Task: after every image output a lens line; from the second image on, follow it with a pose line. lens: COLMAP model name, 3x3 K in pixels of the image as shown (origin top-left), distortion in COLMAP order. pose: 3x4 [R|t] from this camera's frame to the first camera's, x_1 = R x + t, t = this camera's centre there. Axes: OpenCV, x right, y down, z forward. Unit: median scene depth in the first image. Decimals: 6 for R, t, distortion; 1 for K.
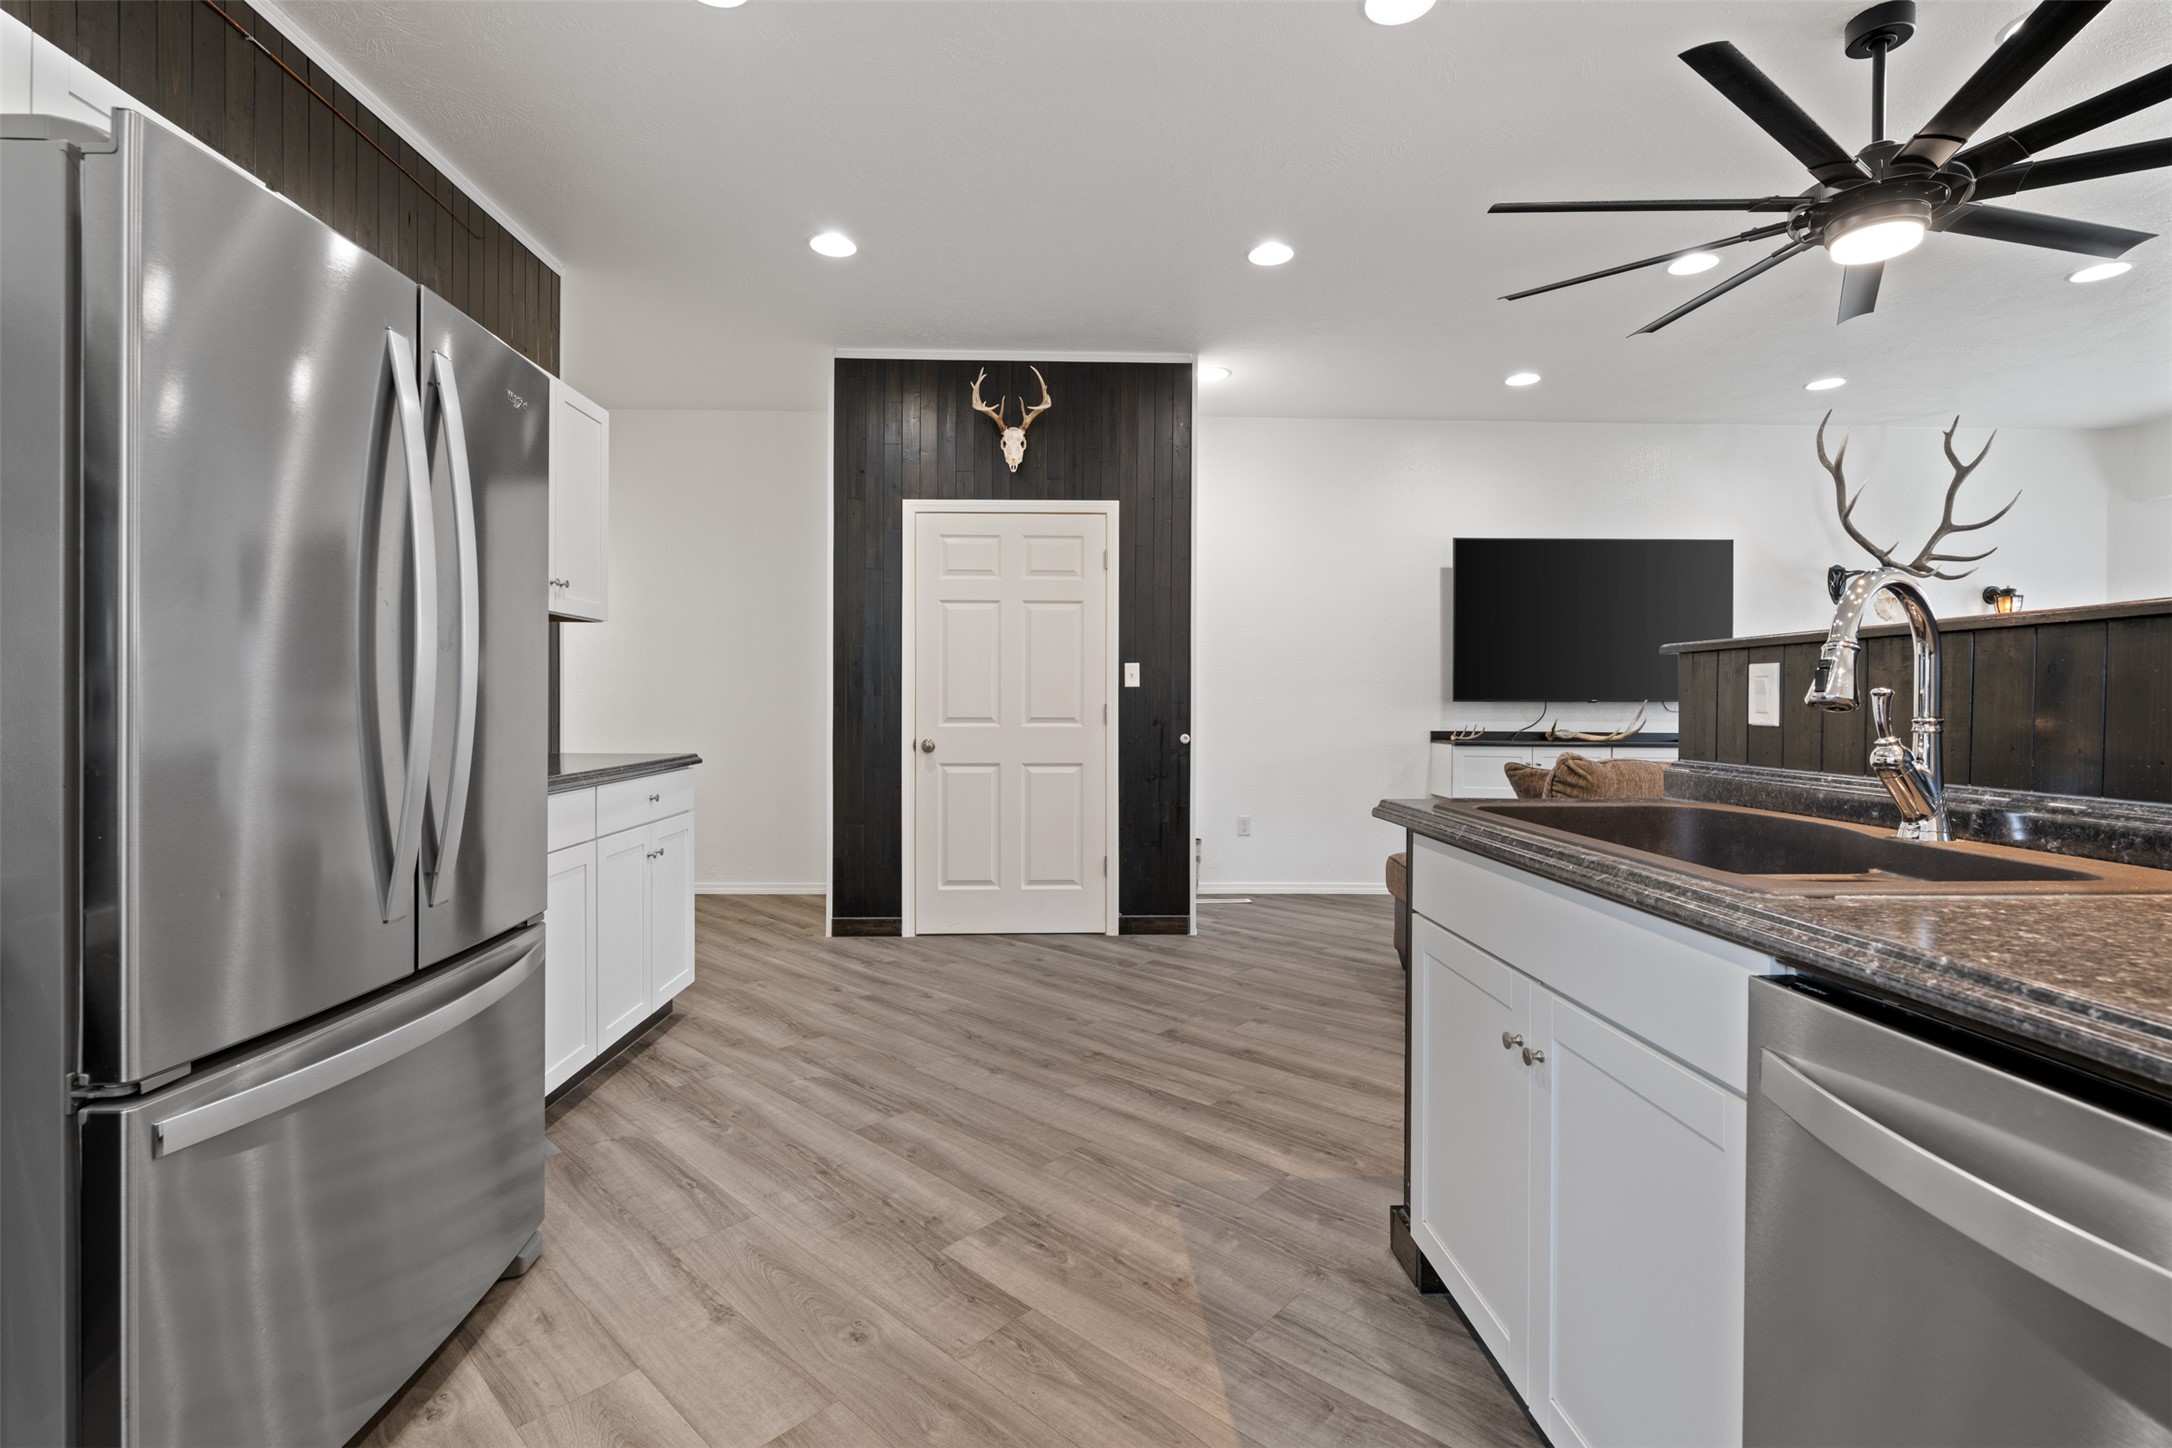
lens RADIAL K [[975.0, 0, 1081.3], [0, 975.0, 709.2], [0, 0, 1]] dist [-0.002116, 0.000454]
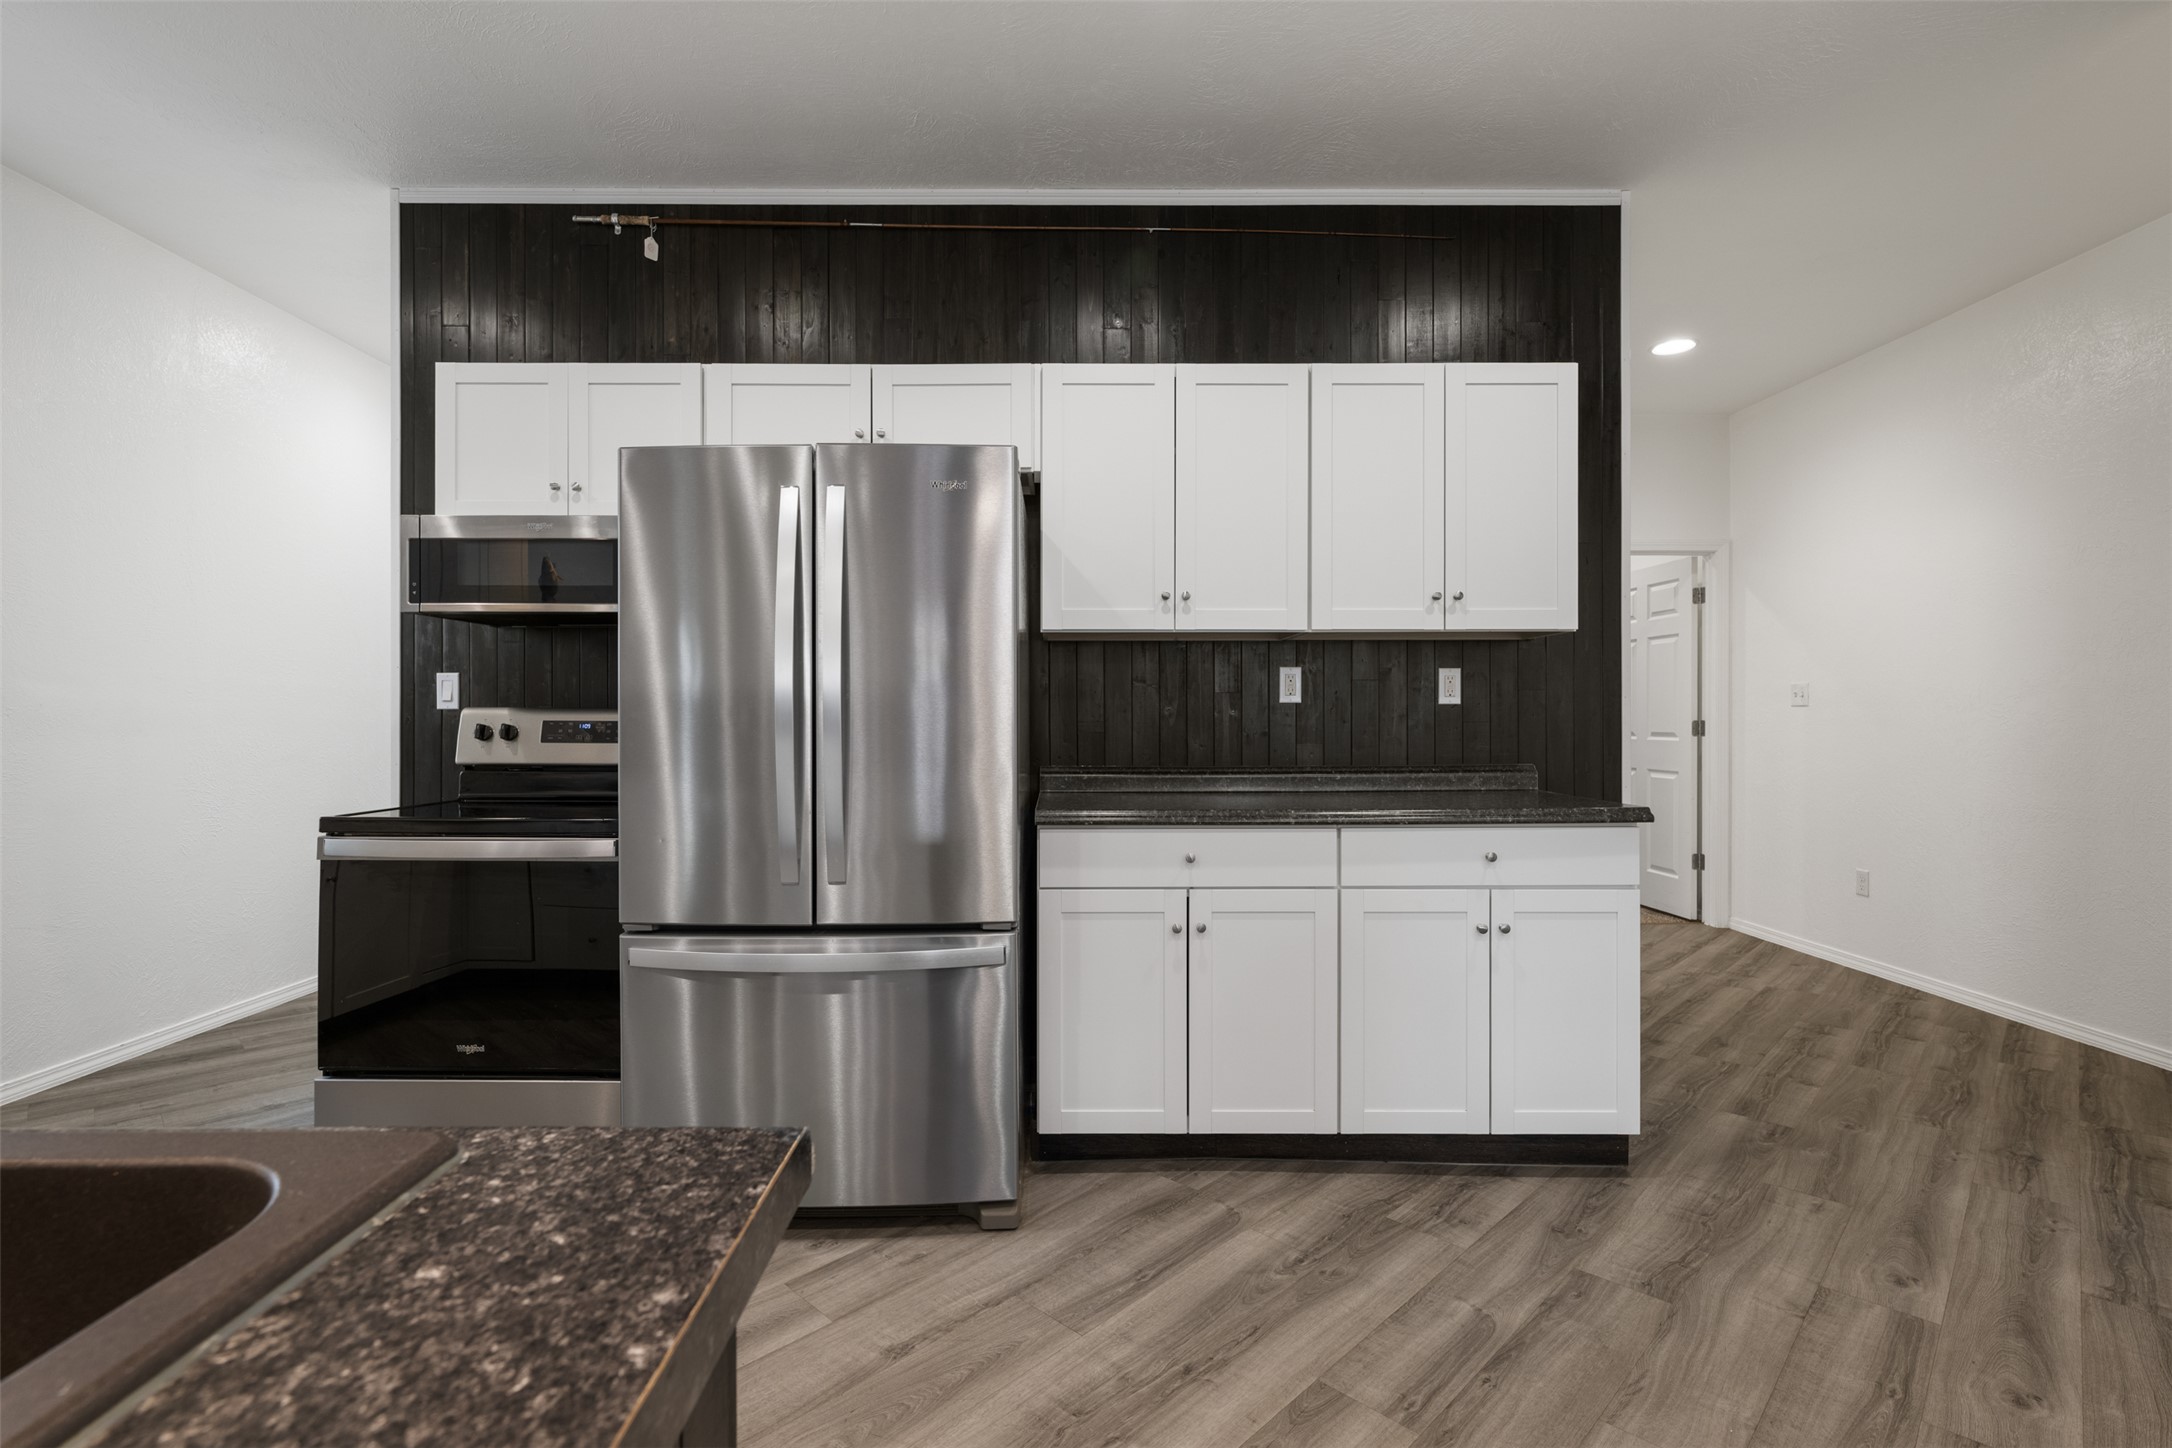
lens RADIAL K [[1004.4, 0, 1060.8], [0, 1004.4, 716.5], [0, 0, 1]] dist [-0.001013, -0.000208]
pose [[-0.036372, -0.005613, -0.999323, 0.372575], [-0.005600, 0.999970, -0.005413, -0.014347], [0.999323, 0.005399, -0.036402, 0.679924]]
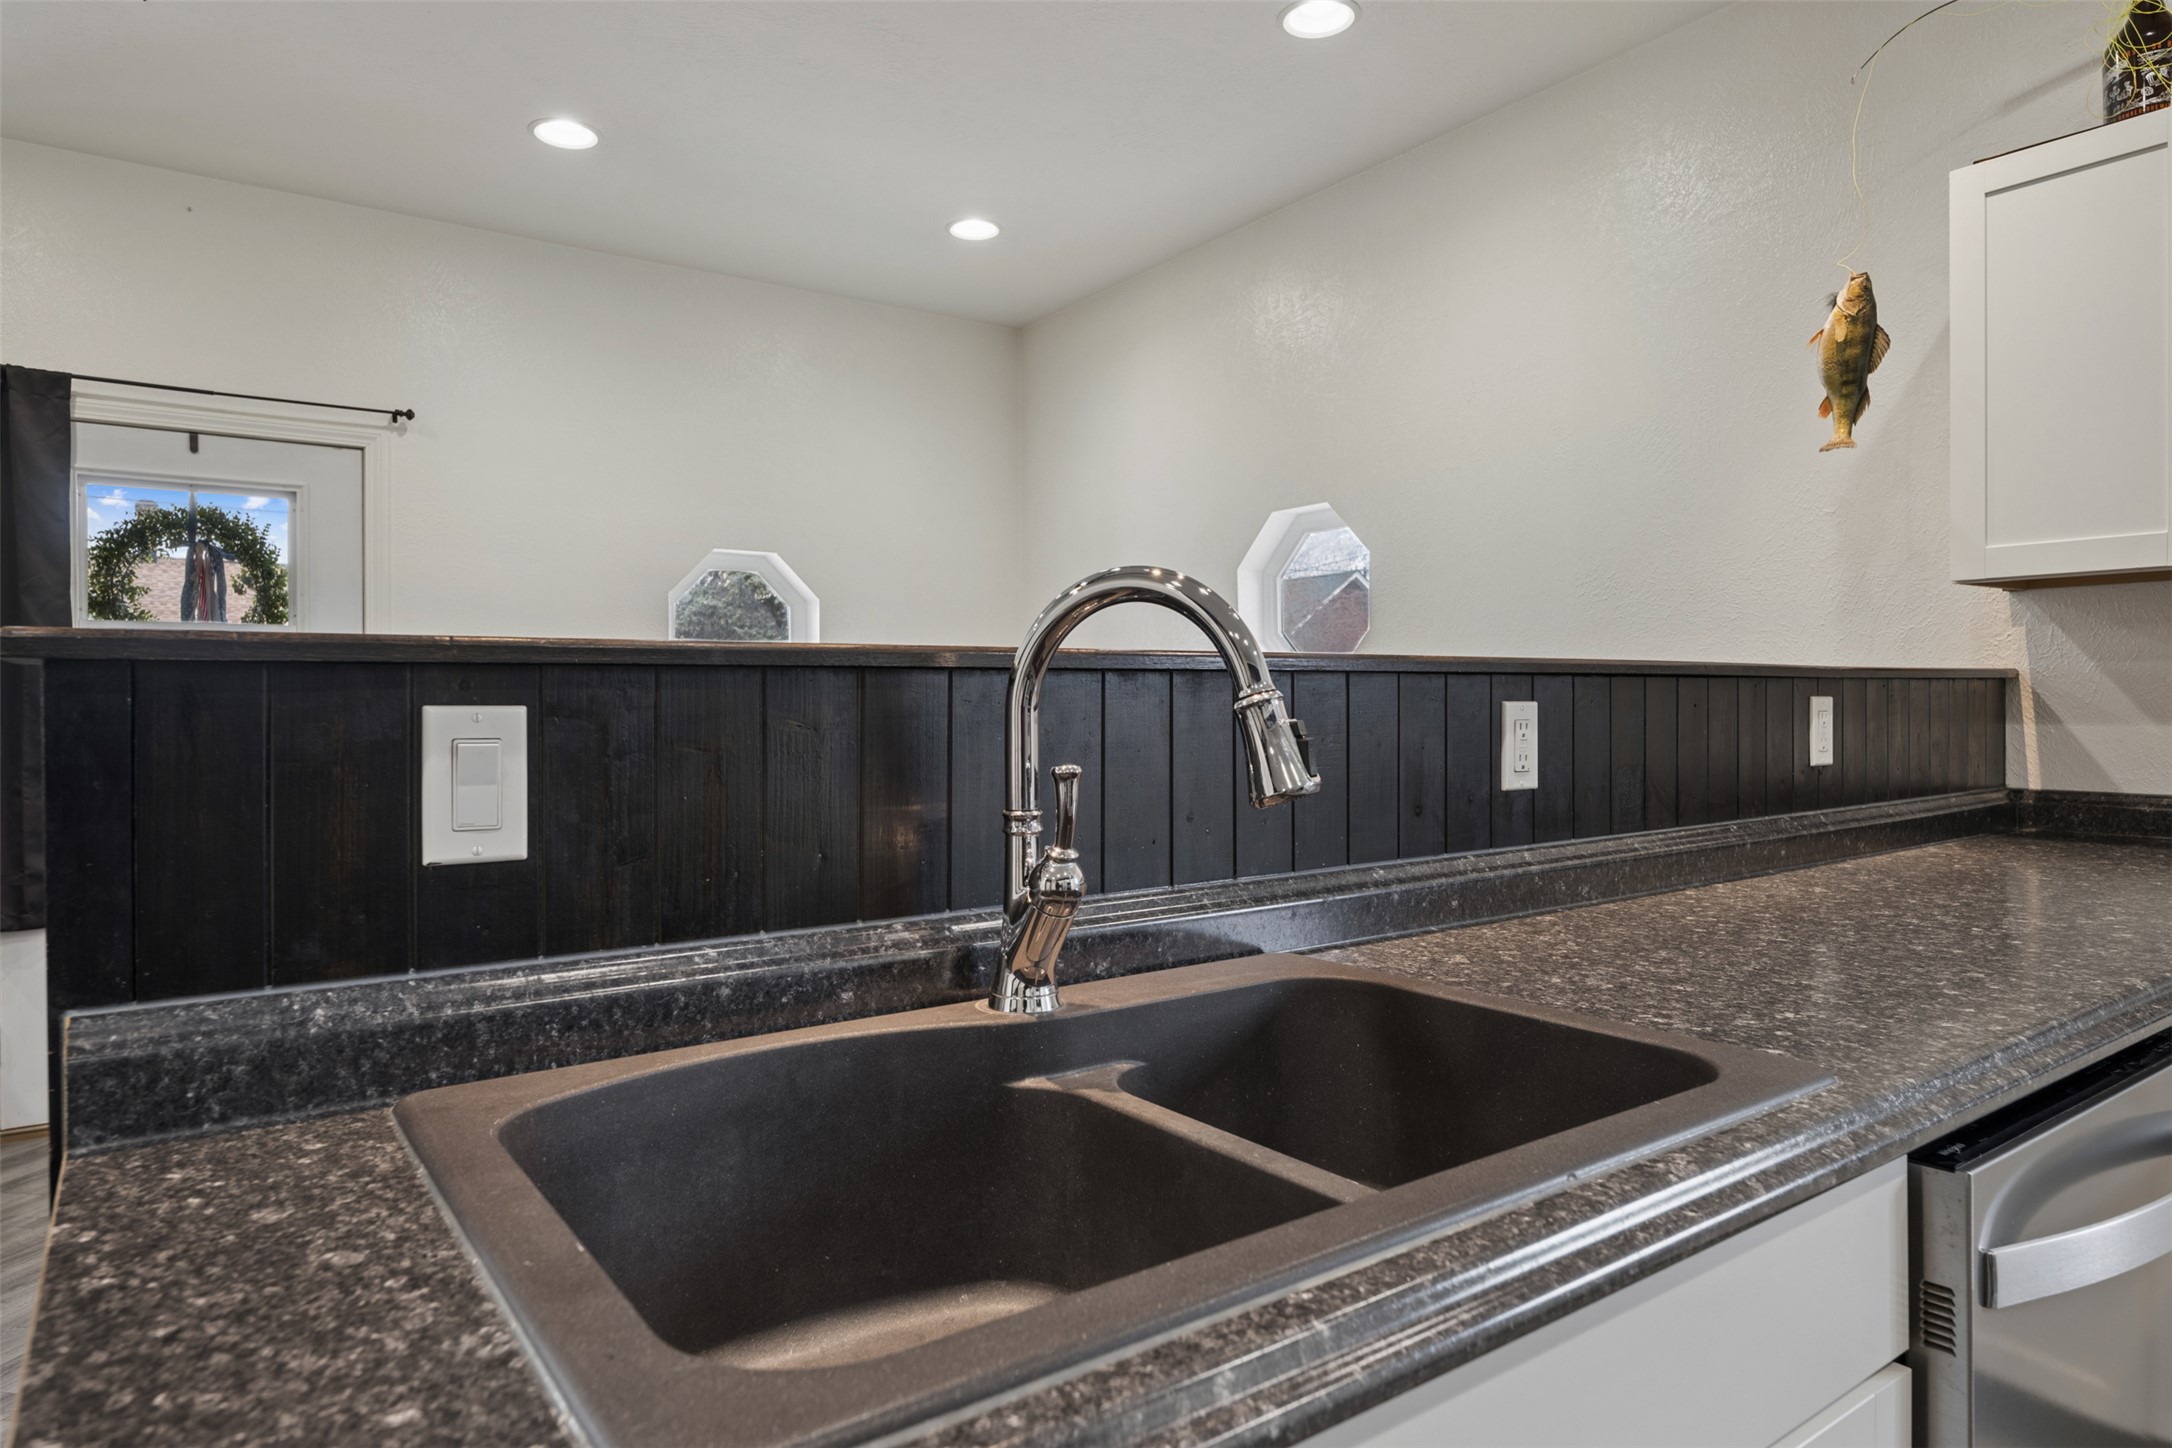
lens RADIAL K [[1288.5, 0, 1084.1], [0, 1288.5, 711.6], [0, 0, 1]] dist [0.000030, -0.000075]
pose [[-0.546127, -0.002886, 0.837698, 0.070284], [0.012904, 0.999846, 0.011858, -0.027060], [-0.837603, 0.017285, -0.546006, 0.607473]]
